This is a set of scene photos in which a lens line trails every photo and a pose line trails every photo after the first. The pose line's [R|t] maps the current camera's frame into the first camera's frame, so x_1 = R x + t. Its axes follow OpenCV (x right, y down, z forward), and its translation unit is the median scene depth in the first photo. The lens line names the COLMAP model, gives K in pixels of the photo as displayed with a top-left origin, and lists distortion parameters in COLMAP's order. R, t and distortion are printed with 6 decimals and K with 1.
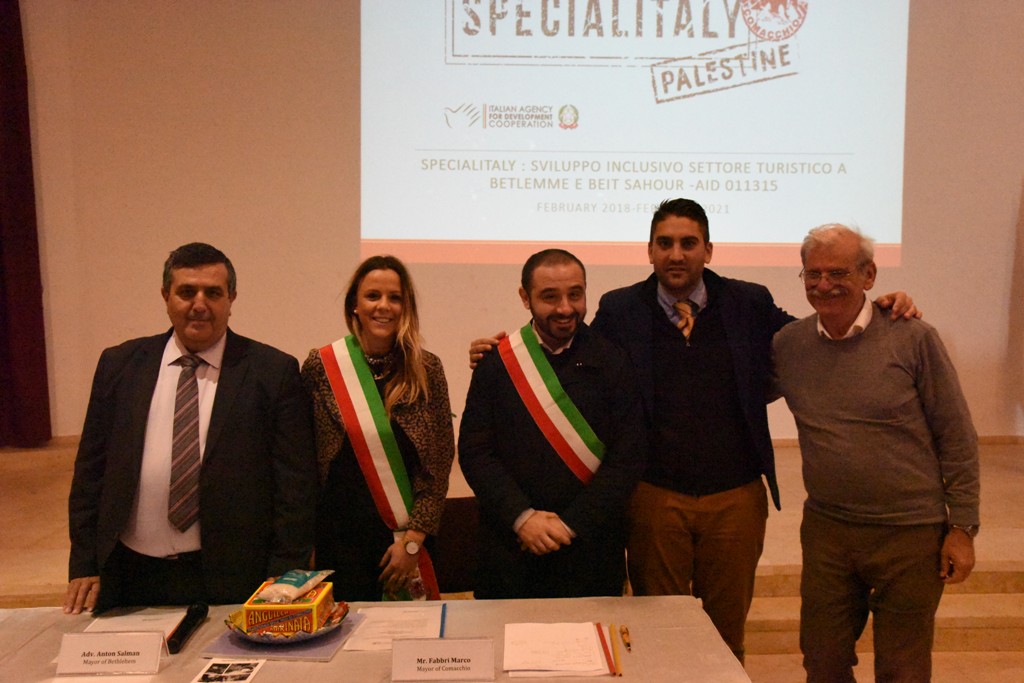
lens RADIAL K [[930.1, 0, 517.3], [0, 930.1, 349.6], [0, 0, 1]] dist [-0.001932, 0.091284]
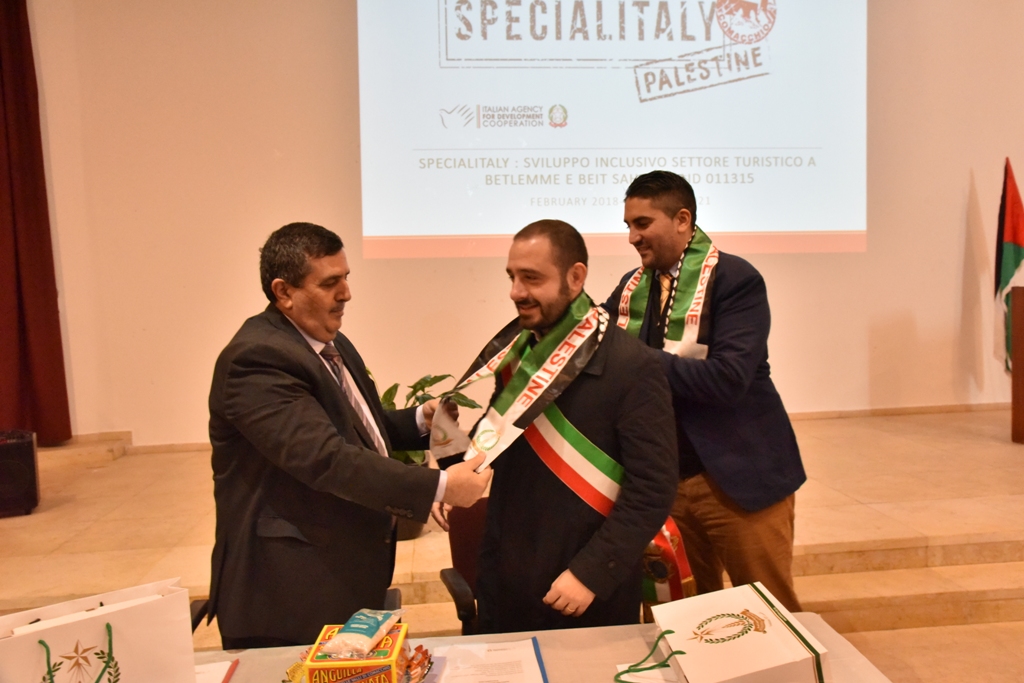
lens RADIAL K [[806.4, 0, 514.7], [0, 806.4, 344.0], [0, 0, 1]] dist [-0.052960, 0.057742]
pose [[0.998633, -0.028026, 0.044121, -0.041382], [0.027682, 0.999582, 0.008397, -0.001021], [-0.044338, -0.007164, 0.998991, 0.091897]]
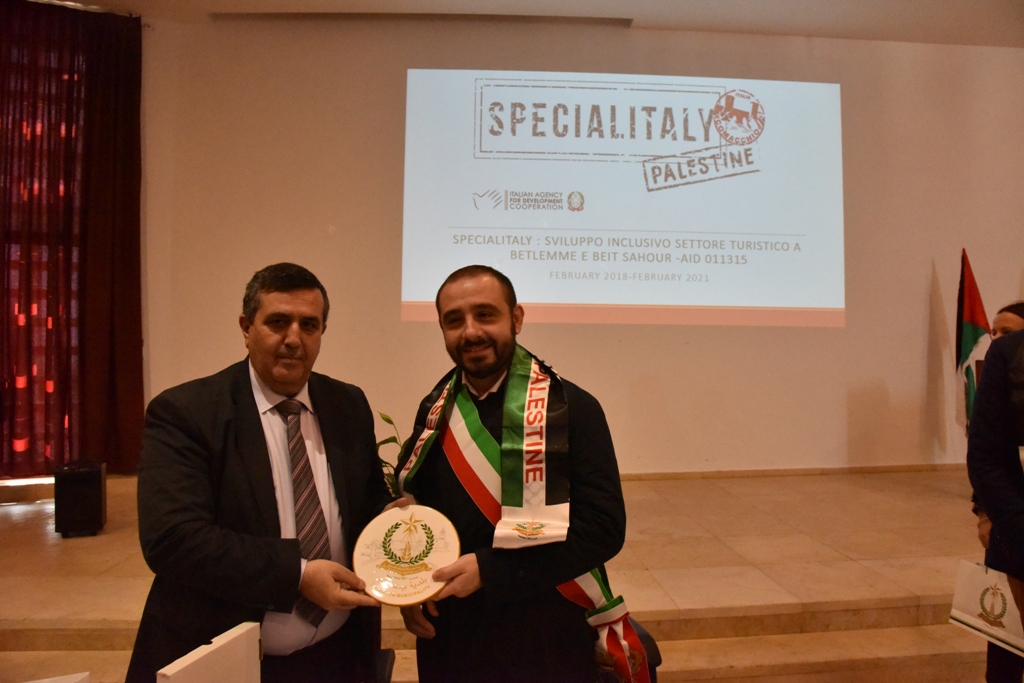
lens RADIAL K [[666.4, 0, 516.0], [0, 666.4, 345.5], [0, 0, 1]] dist [-0.118854, 0.054324]
pose [[0.999909, 0.003006, 0.013156, -0.033246], [-0.002050, 0.997395, -0.072109, -0.002076], [-0.013338, 0.072075, 0.997310, 0.160187]]
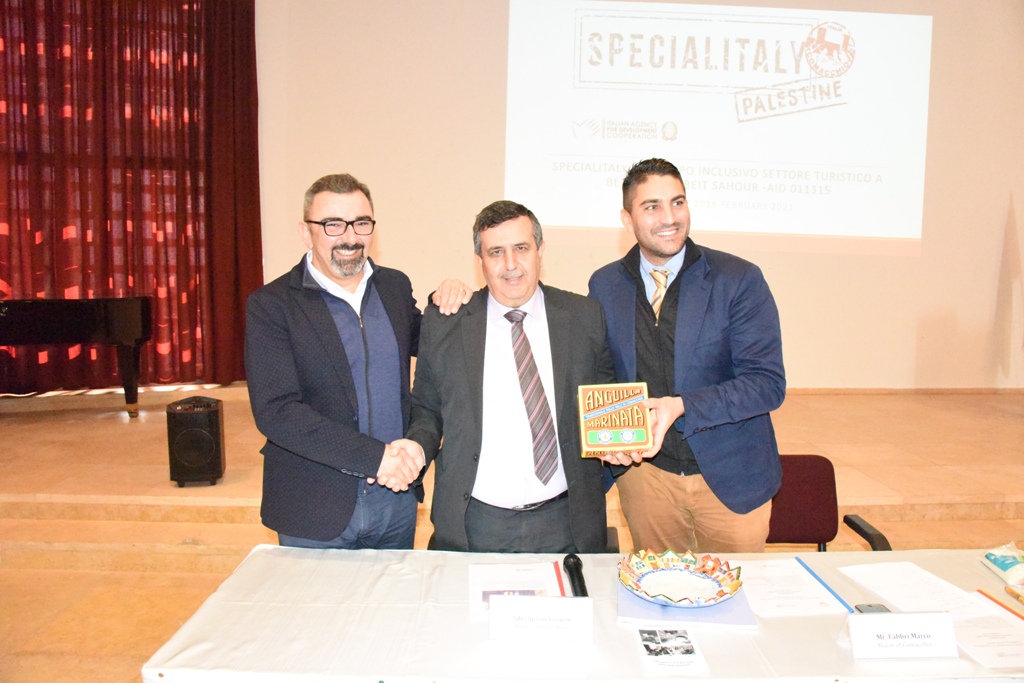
lens RADIAL K [[661.7, 0, 512.0], [0, 661.7, 341.5], [0, 0, 1]] dist [-0.109913, 0.043727]
pose [[0.999365, 0.018612, -0.030381, -0.126790], [-0.017399, 0.999061, 0.039685, 0.003680], [0.031091, -0.039131, 0.998750, 0.100680]]
